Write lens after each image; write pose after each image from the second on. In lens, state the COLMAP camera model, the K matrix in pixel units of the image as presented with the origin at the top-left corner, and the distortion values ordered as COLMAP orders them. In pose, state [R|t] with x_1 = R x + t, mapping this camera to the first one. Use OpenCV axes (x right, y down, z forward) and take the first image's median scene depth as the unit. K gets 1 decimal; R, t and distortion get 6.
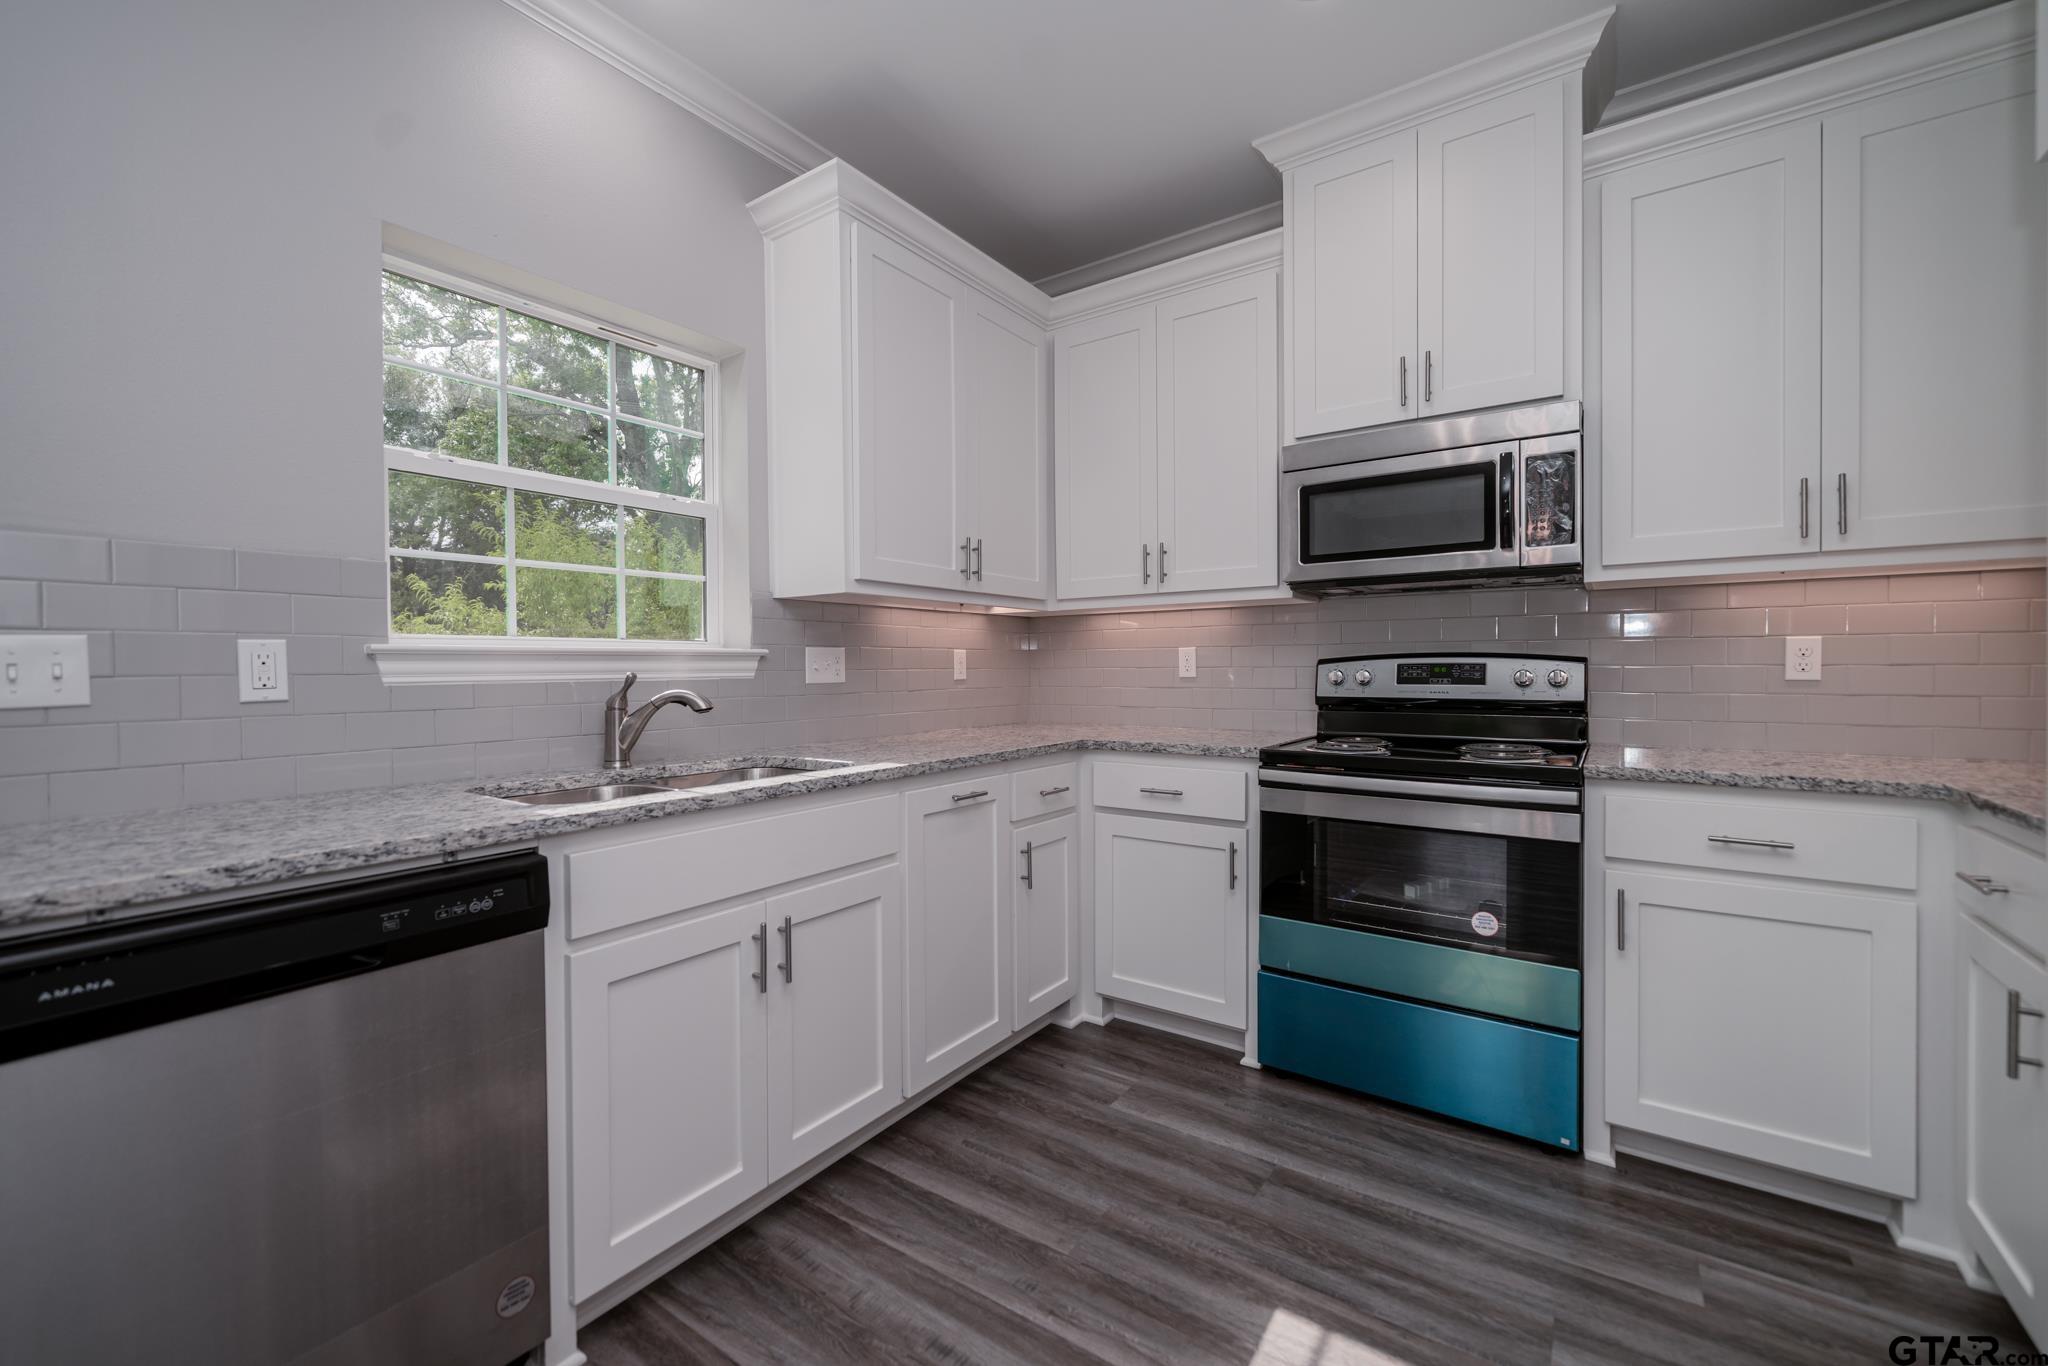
lens RADIAL K [[839.7, 0, 1026.6], [0, 839.7, 677.0], [0, 0, 1]] dist [0.005800, 0.000808]
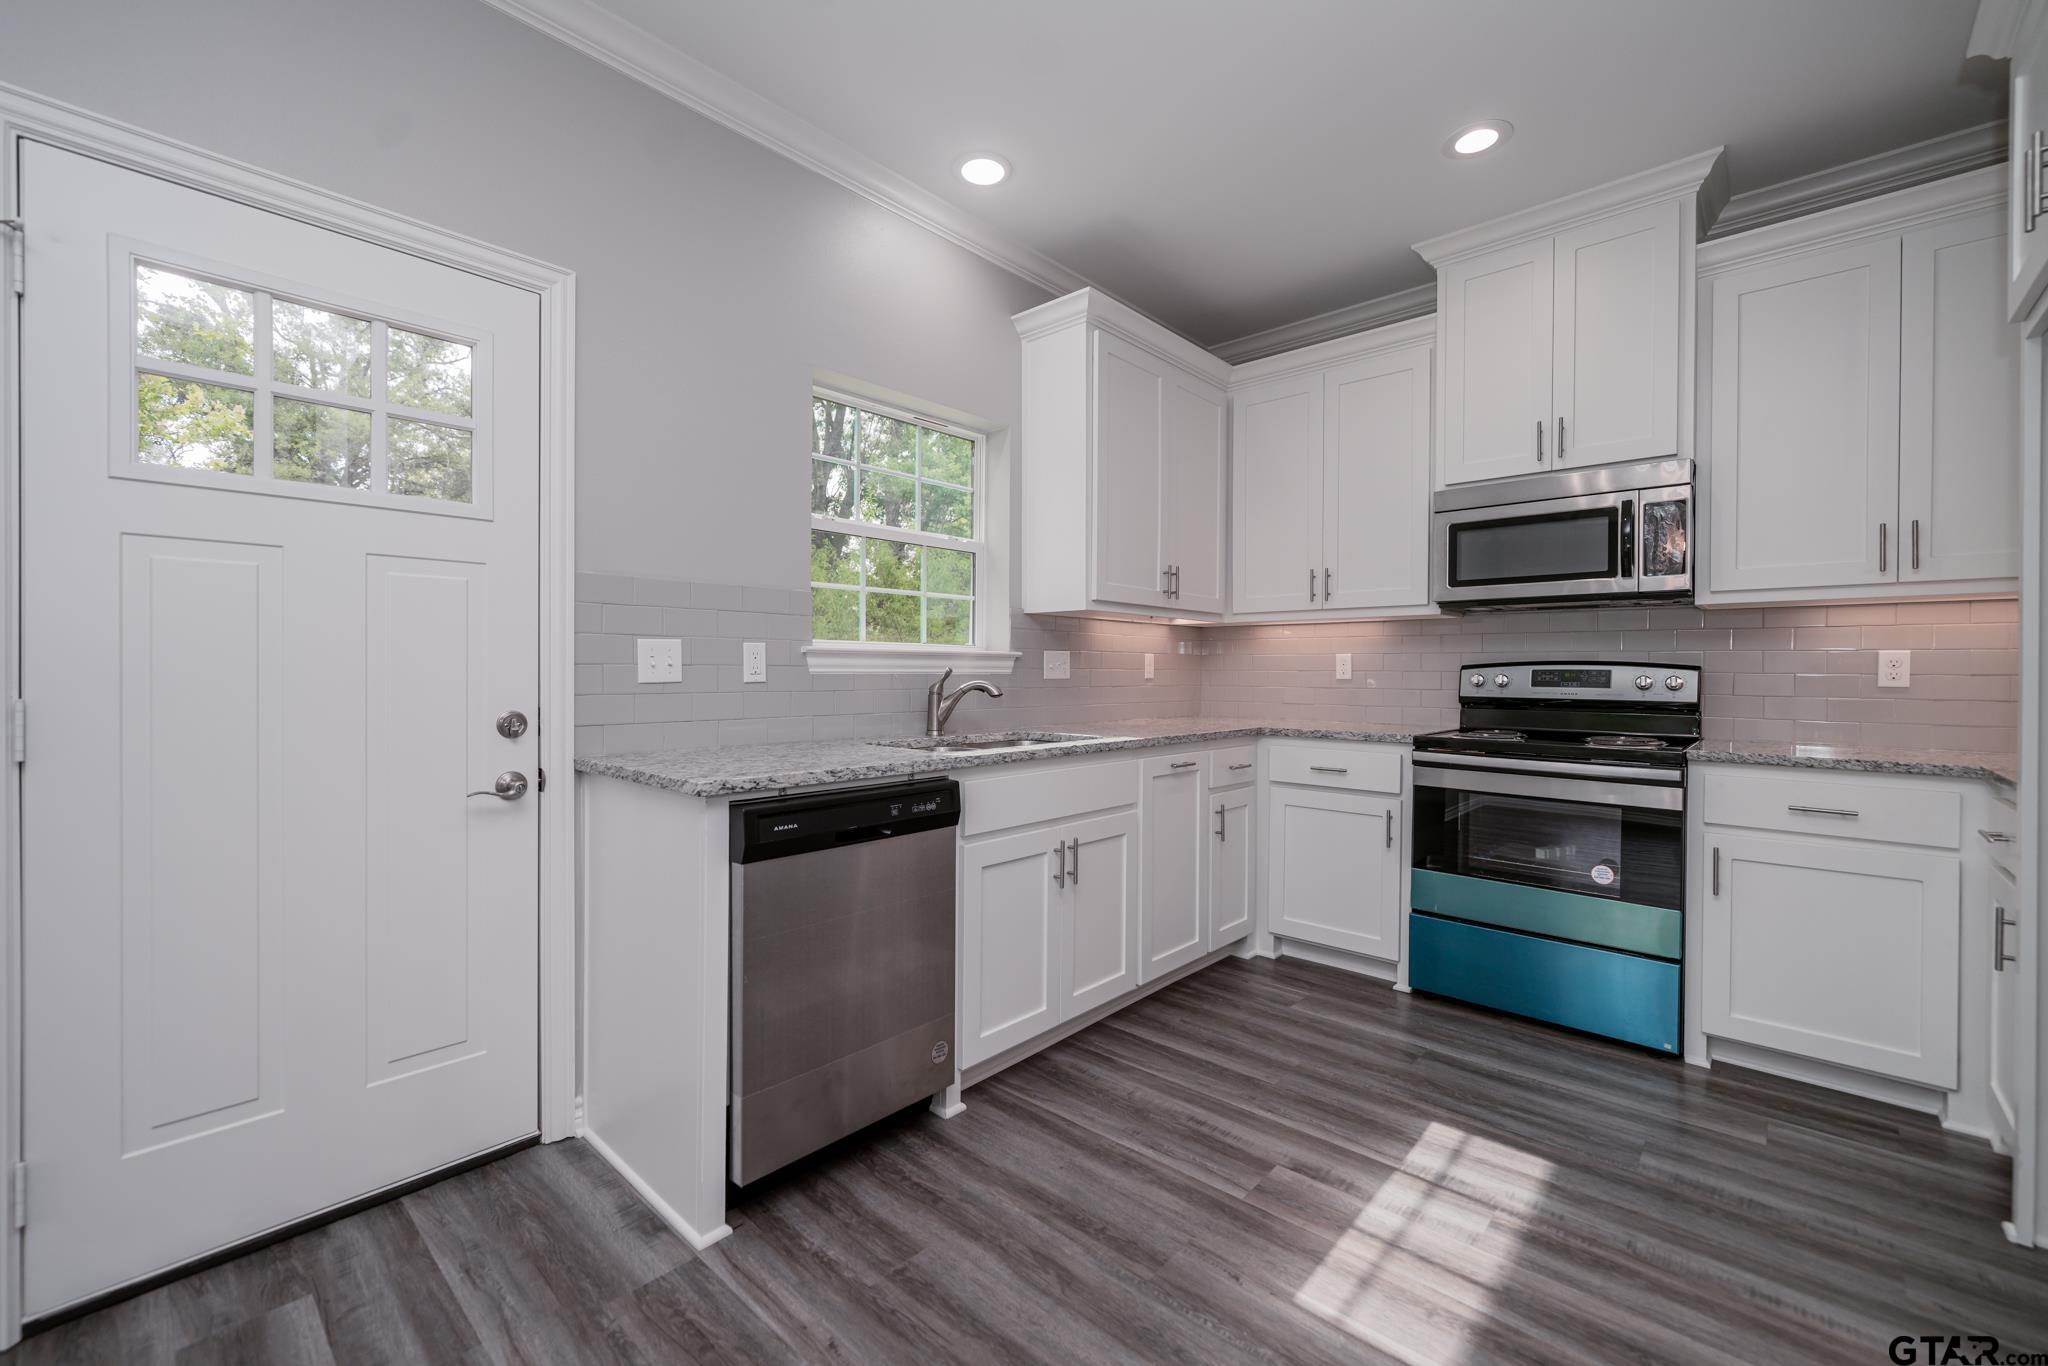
lens RADIAL K [[839.7, 0, 1021.6], [0, 839.7, 677.6], [0, 0, 1]] dist [0.005800, 0.000808]
pose [[0.991659, 0.013585, -0.128171, -0.137681], [-0.014488, 0.999876, -0.006117, 0.014485], [0.128072, 0.007923, 0.991733, -0.308130]]
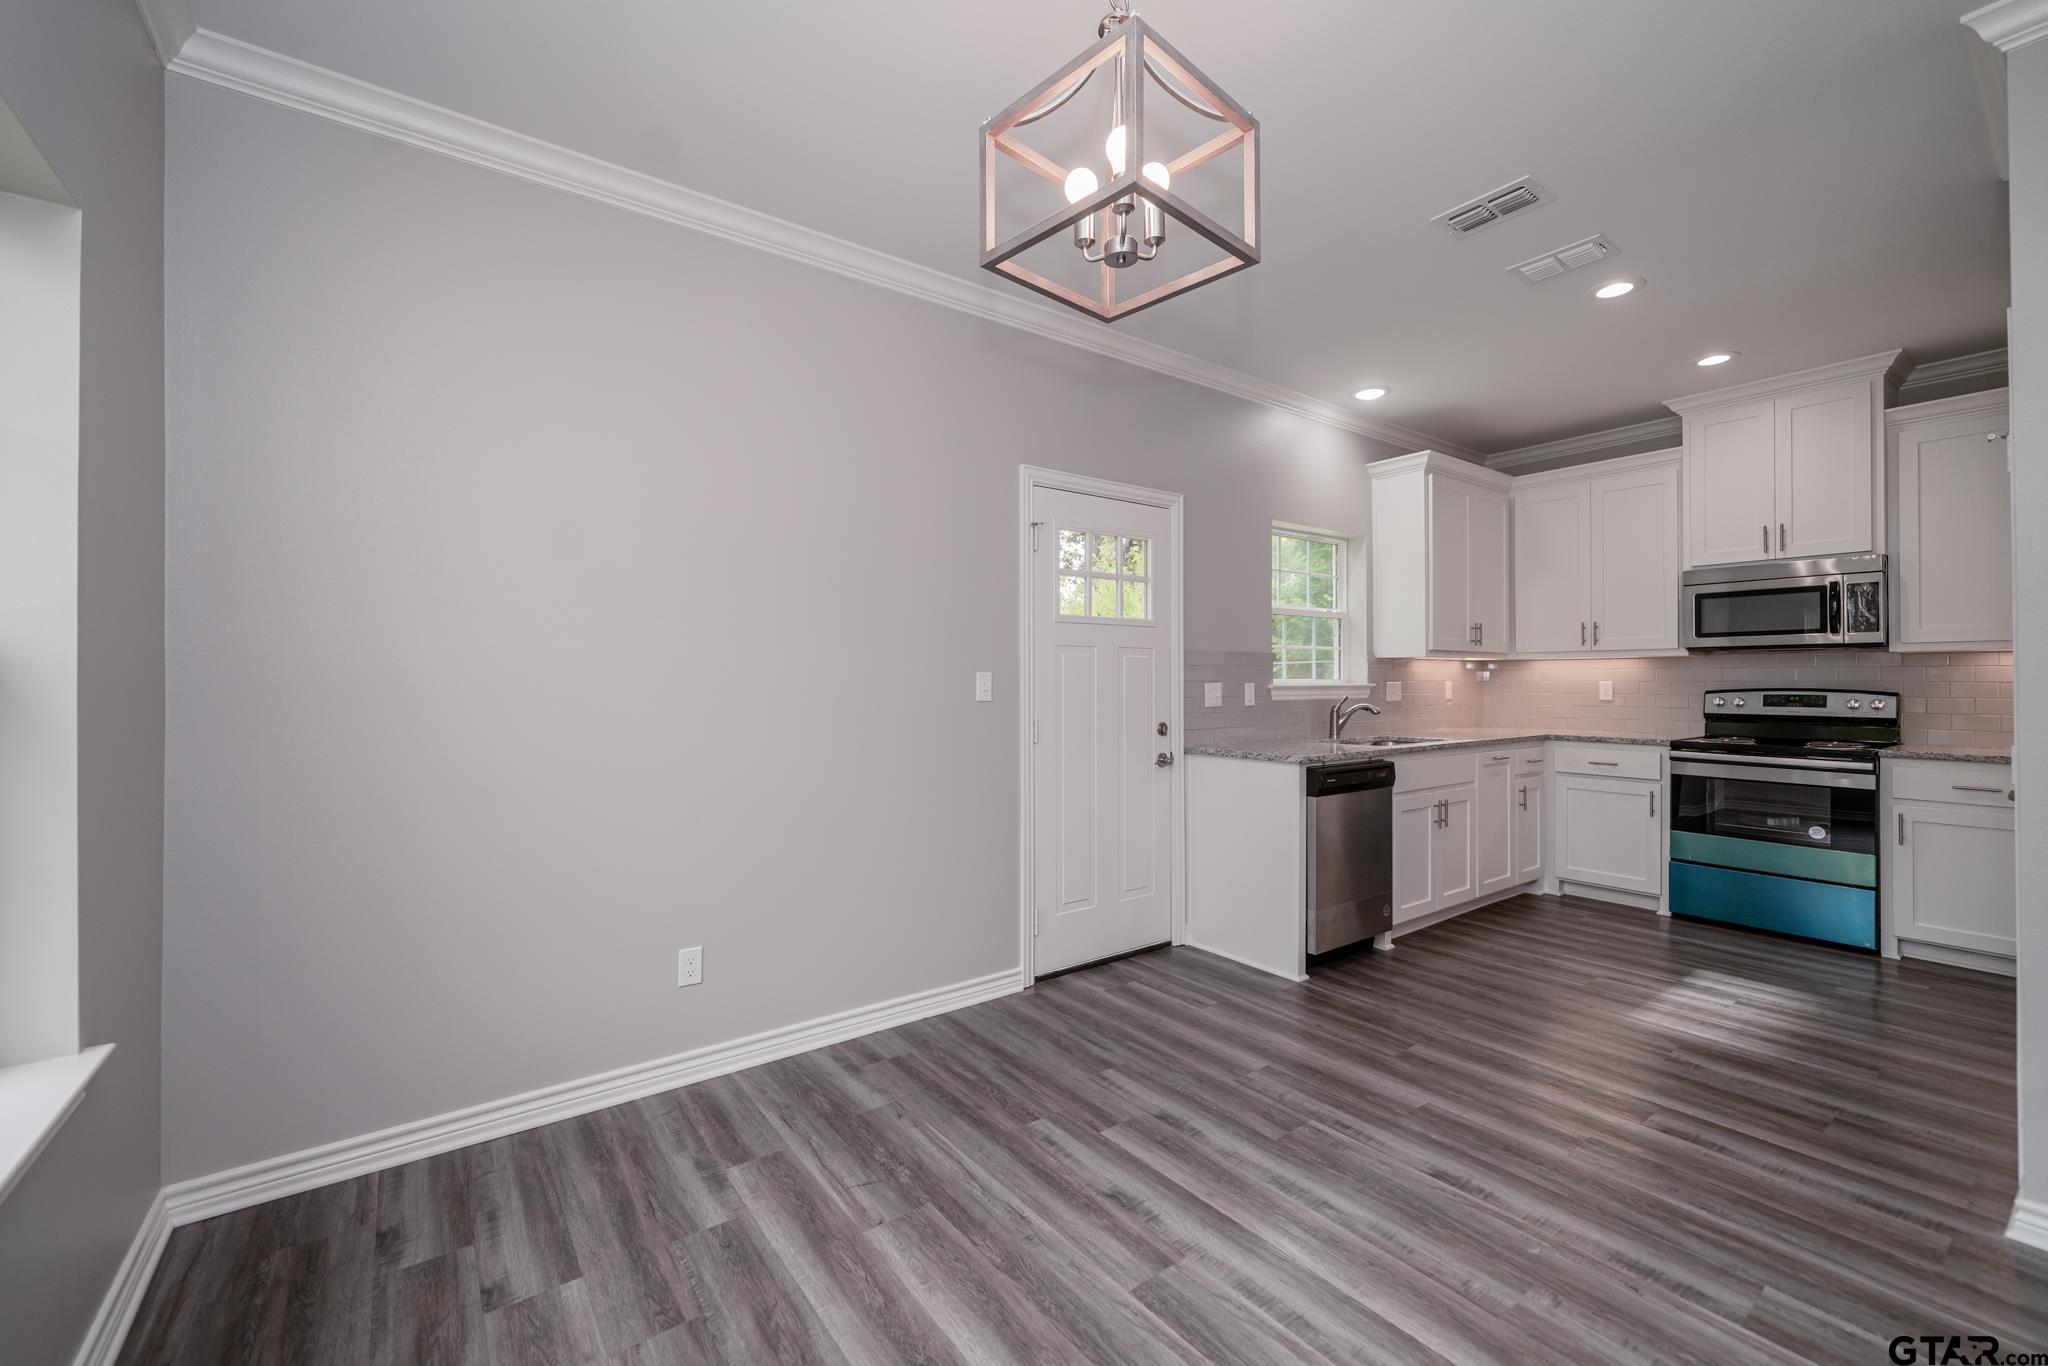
lens RADIAL K [[839.7, 0, 1016.5], [0, 839.7, 677.6], [0, 0, 1]] dist [0.005800, 0.000808]
pose [[0.949547, 0.005089, -0.313584, -0.491673], [-0.010690, 0.999813, -0.016144, -0.006916], [0.313443, 0.018682, 0.949423, -1.175644]]
